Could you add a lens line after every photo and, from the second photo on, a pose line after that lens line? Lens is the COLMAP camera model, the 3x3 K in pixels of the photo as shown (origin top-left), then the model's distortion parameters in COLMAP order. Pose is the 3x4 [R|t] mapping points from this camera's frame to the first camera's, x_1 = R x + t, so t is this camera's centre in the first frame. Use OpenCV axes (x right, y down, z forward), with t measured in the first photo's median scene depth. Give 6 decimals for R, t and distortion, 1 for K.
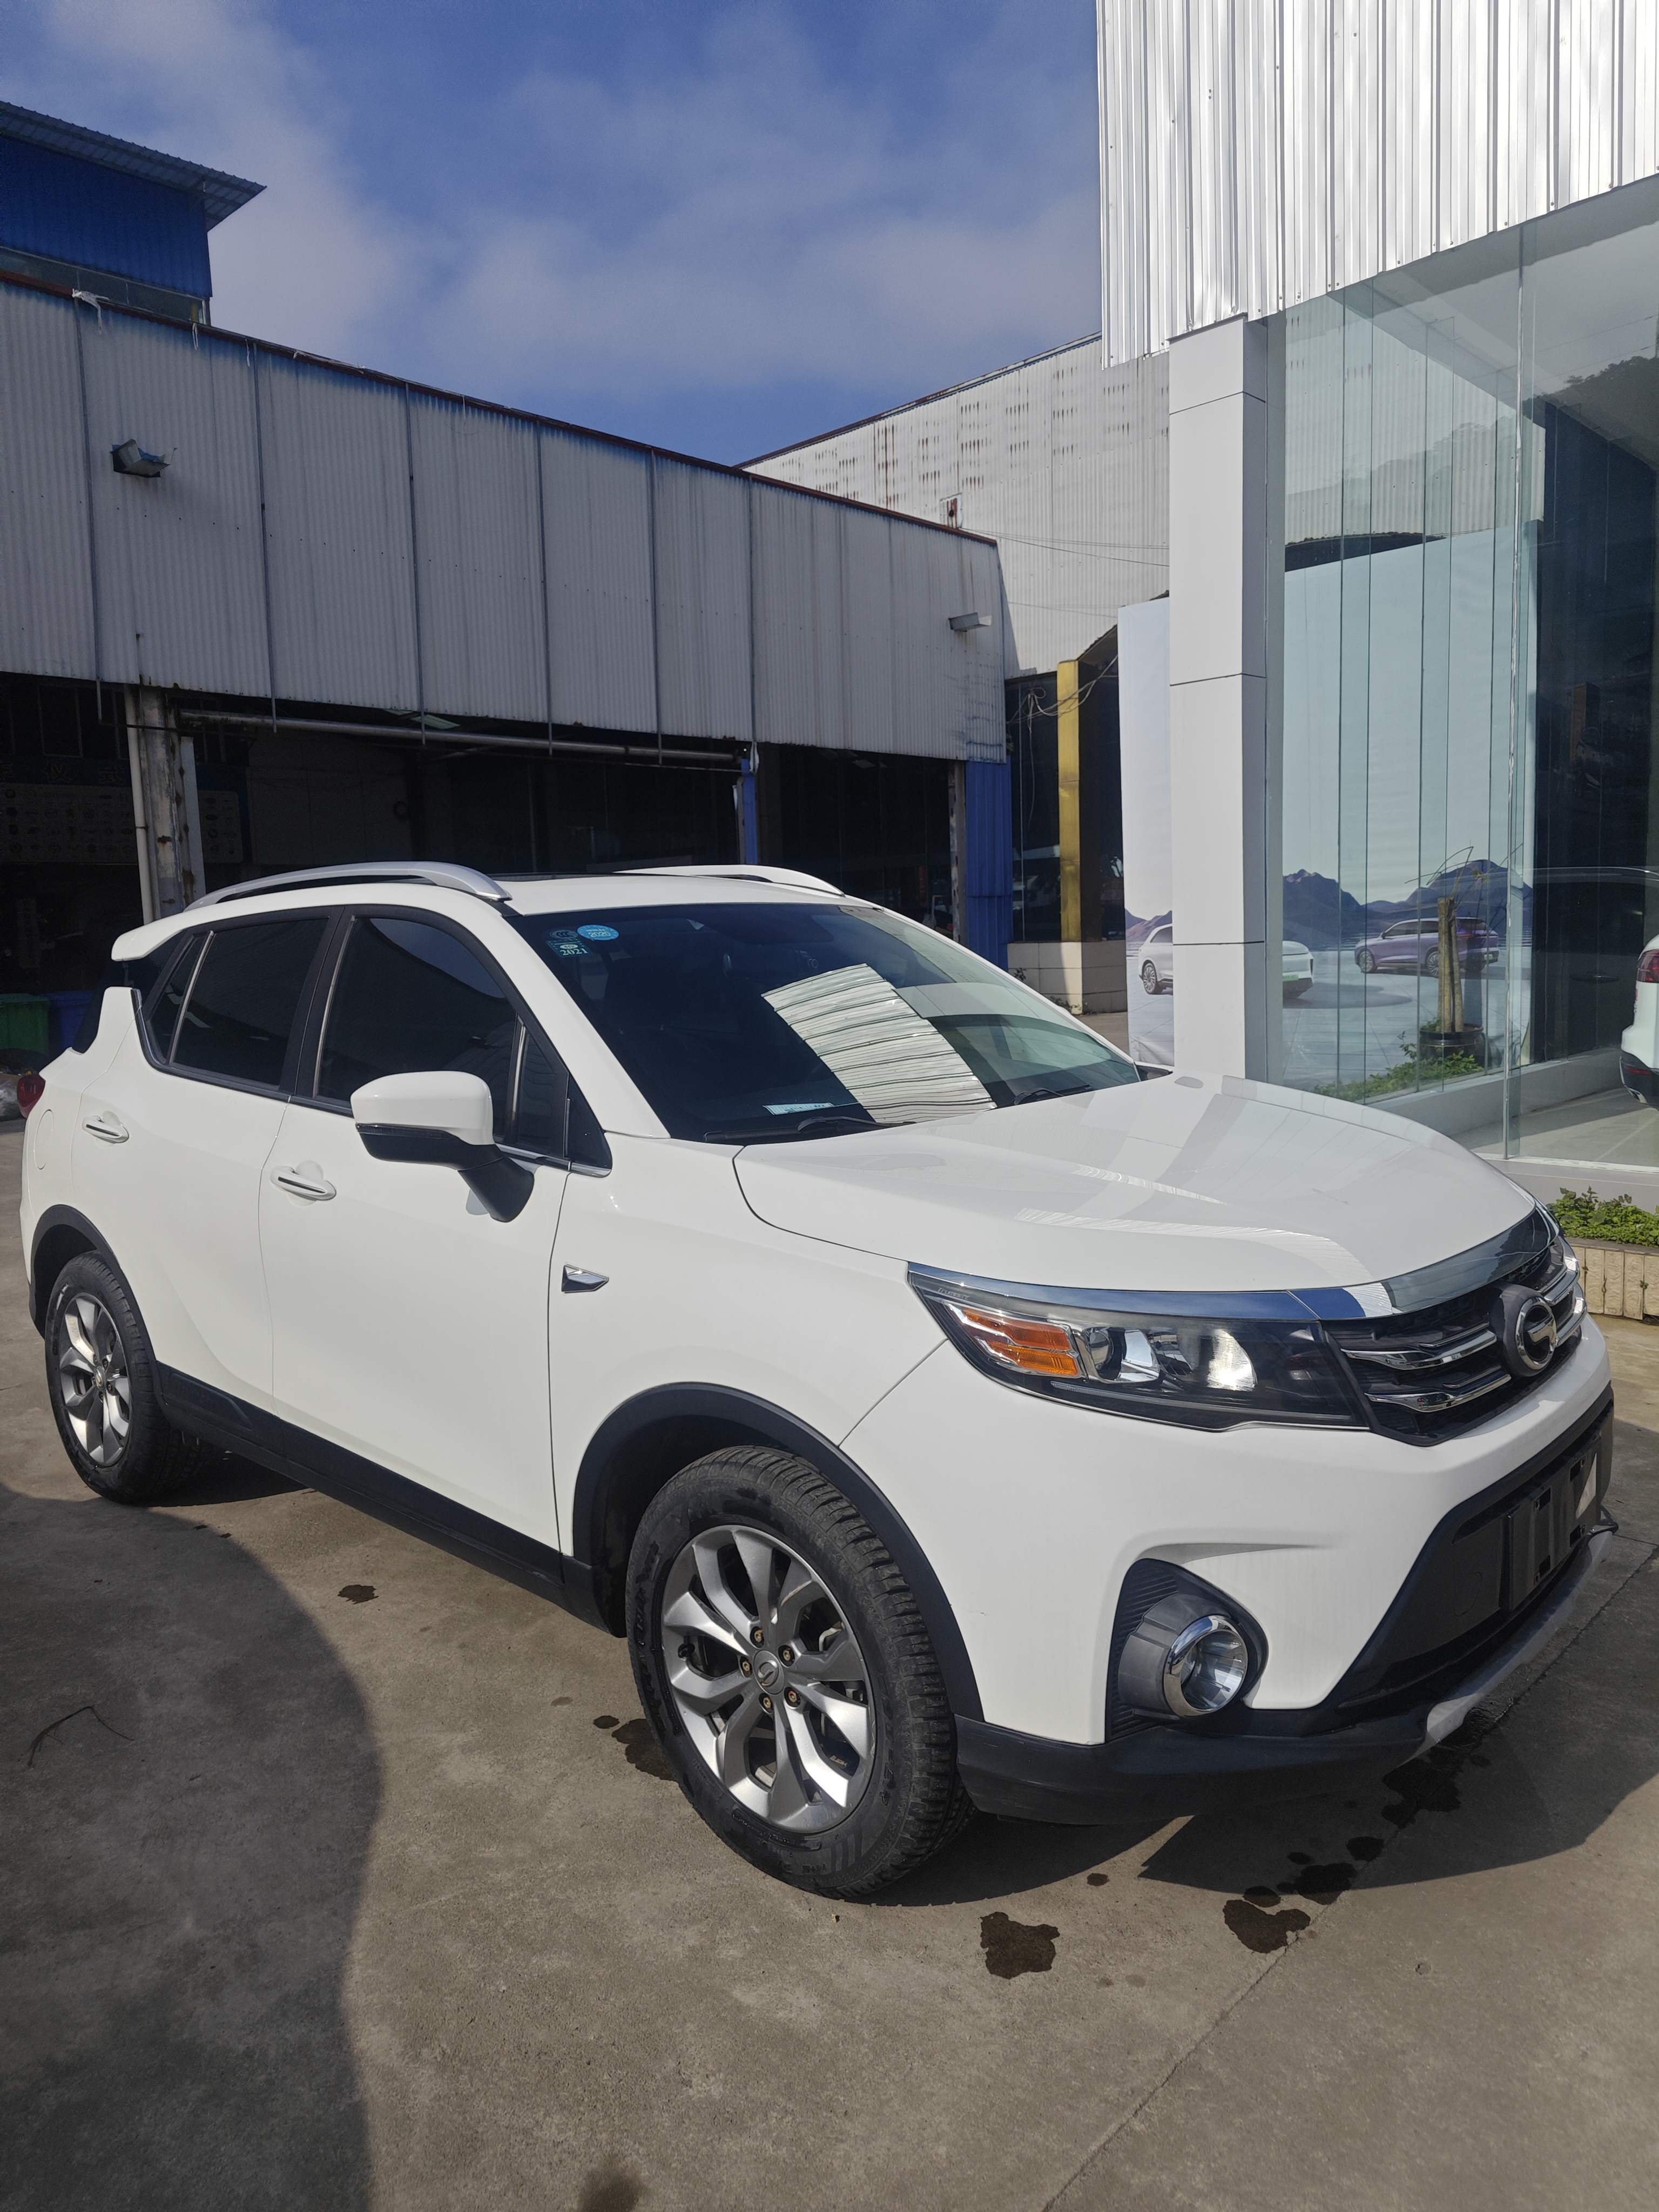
lens RADIAL K [[1471.6, 0, 833.4], [0, 1471.6, 1096.6], [0, 0, 1]] dist [0.040322, -0.034143]
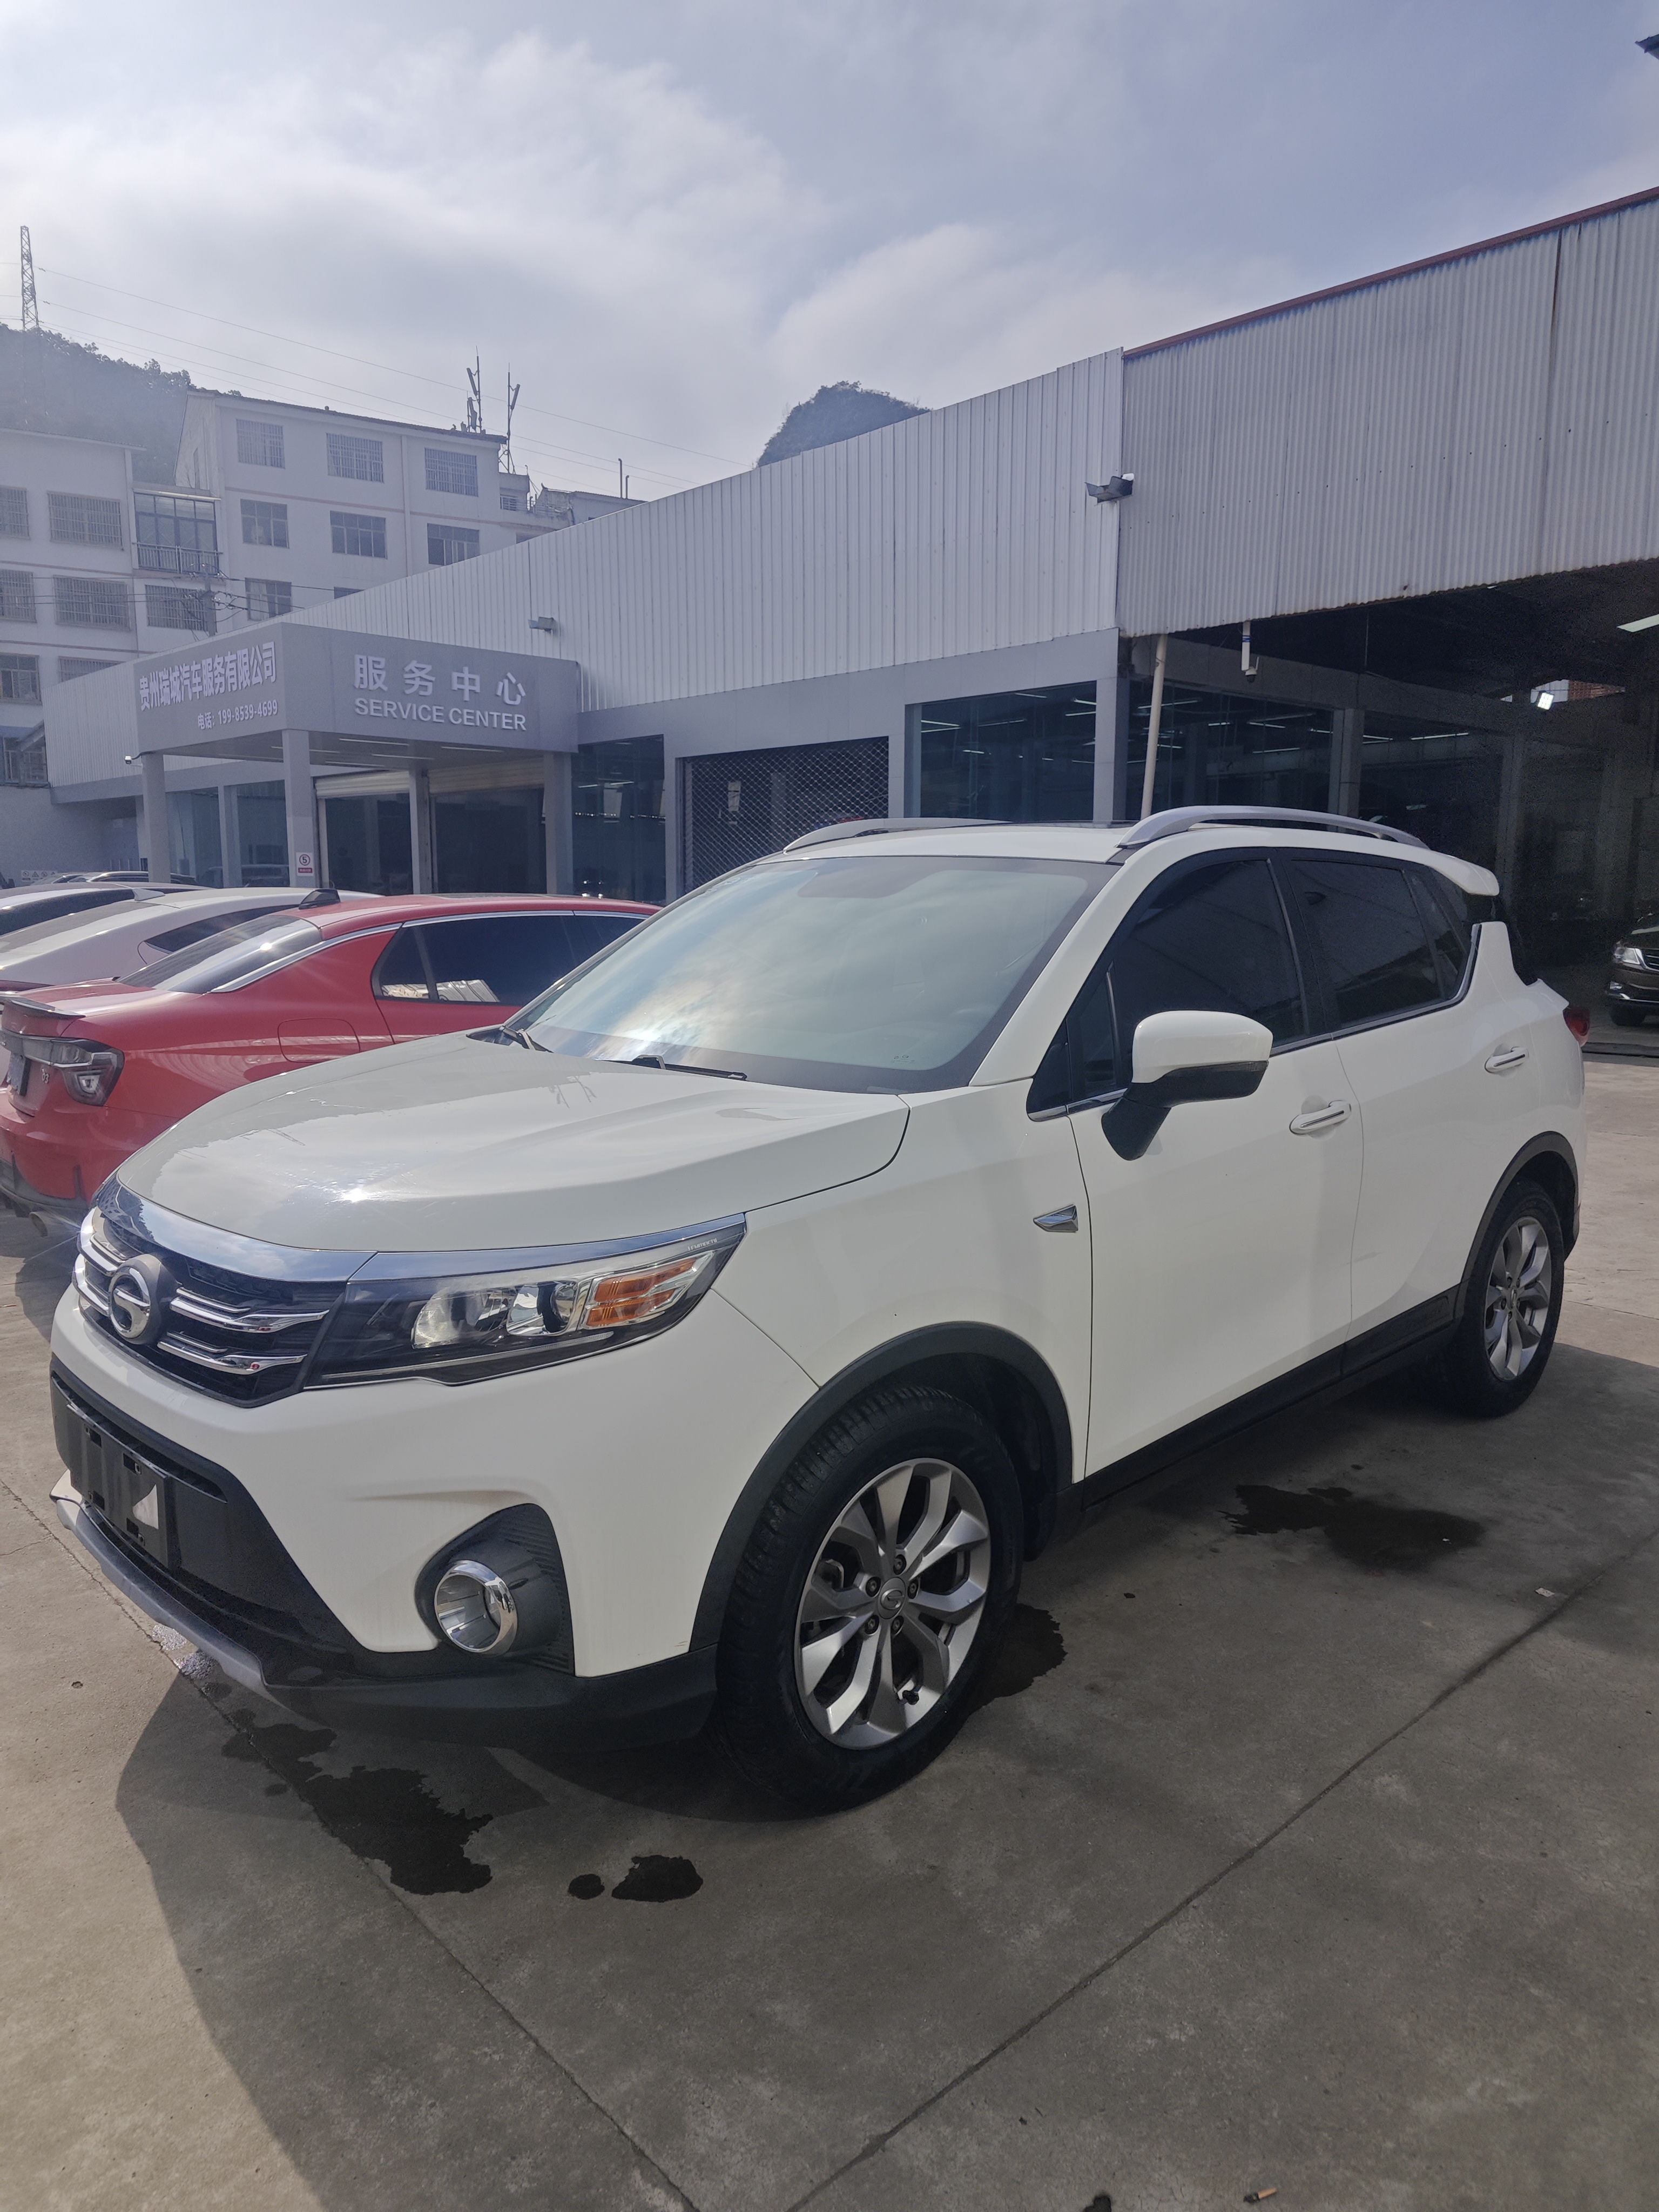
lens RADIAL K [[1471.6, 0, 821.8], [0, 1471.6, 1113.8], [0, 0, 1]] dist [0.040322, -0.034143]
pose [[-0.063936, 0.181344, -0.981339, 0.809462], [-0.111317, 0.975918, 0.187595, -0.119314], [0.991726, 0.121234, -0.042209, 0.856453]]
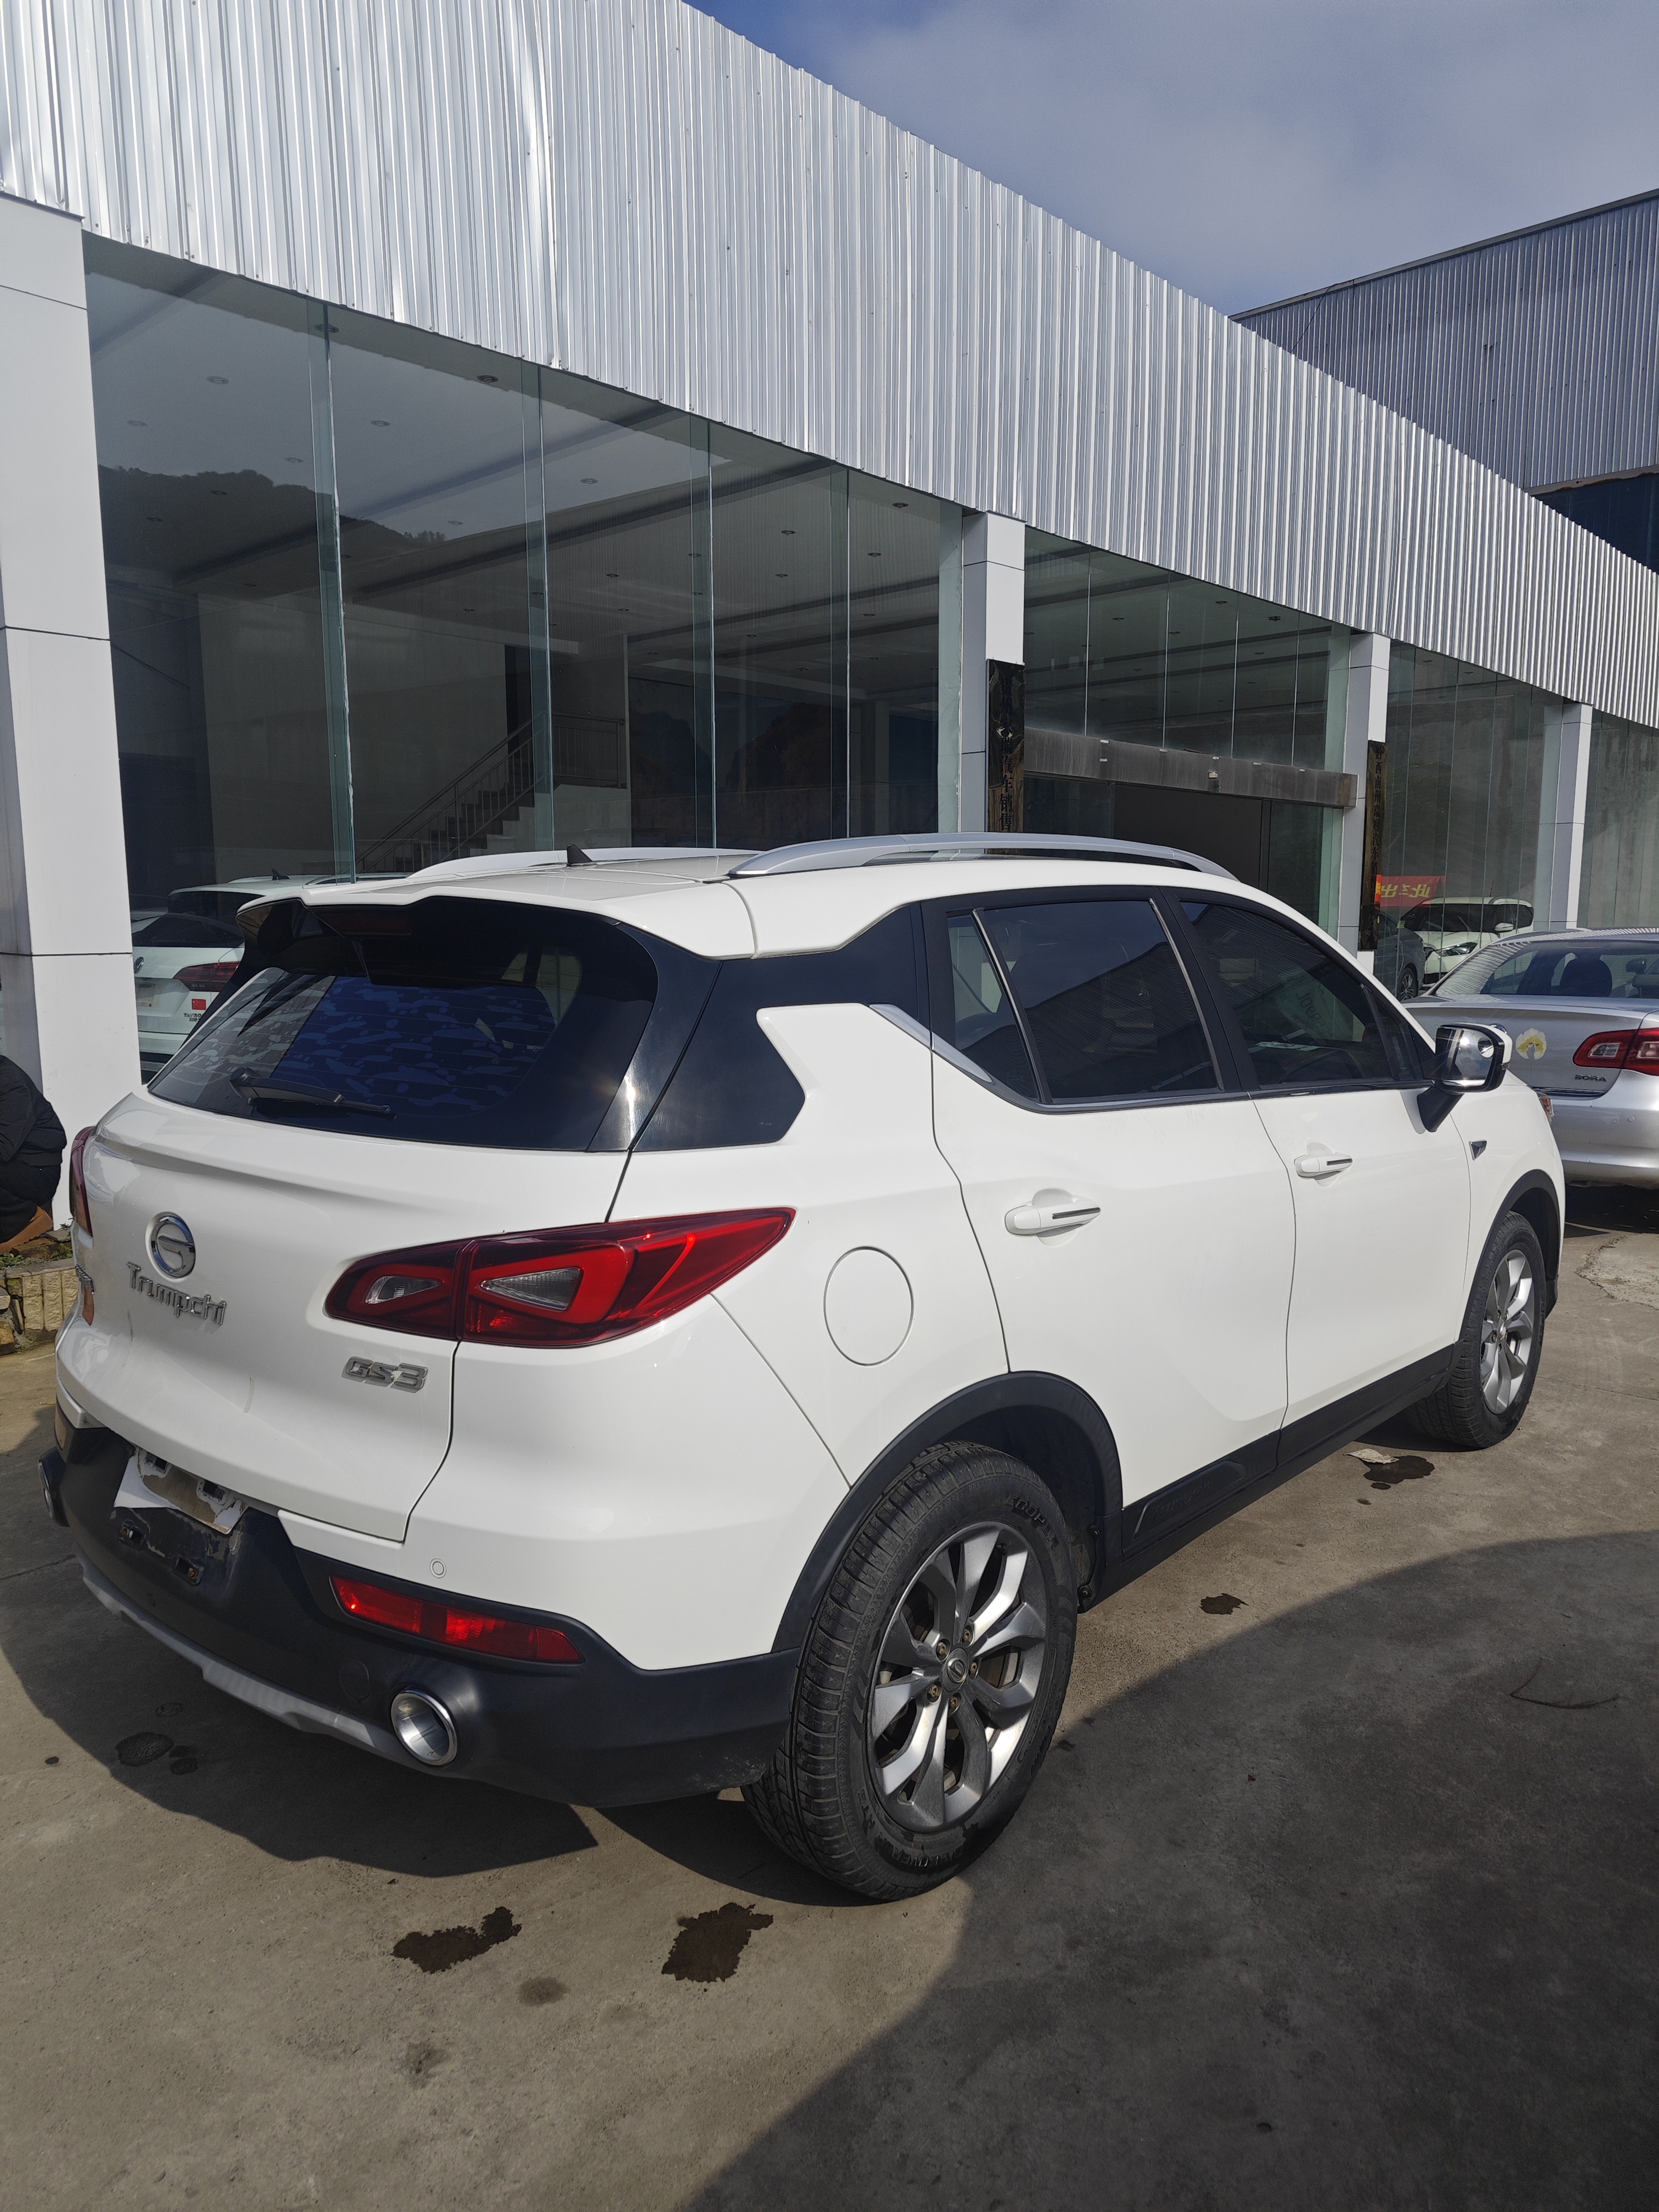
lens RADIAL K [[1471.6, 0, 860.1], [0, 1471.6, 1118.1], [0, 0, 1]] dist [0.040322, -0.034143]
pose [[-0.018990, -0.104288, 0.994366, -1.043997], [0.116136, 0.987583, 0.105795, -0.087893], [-0.993052, 0.117491, -0.006642, 1.015467]]
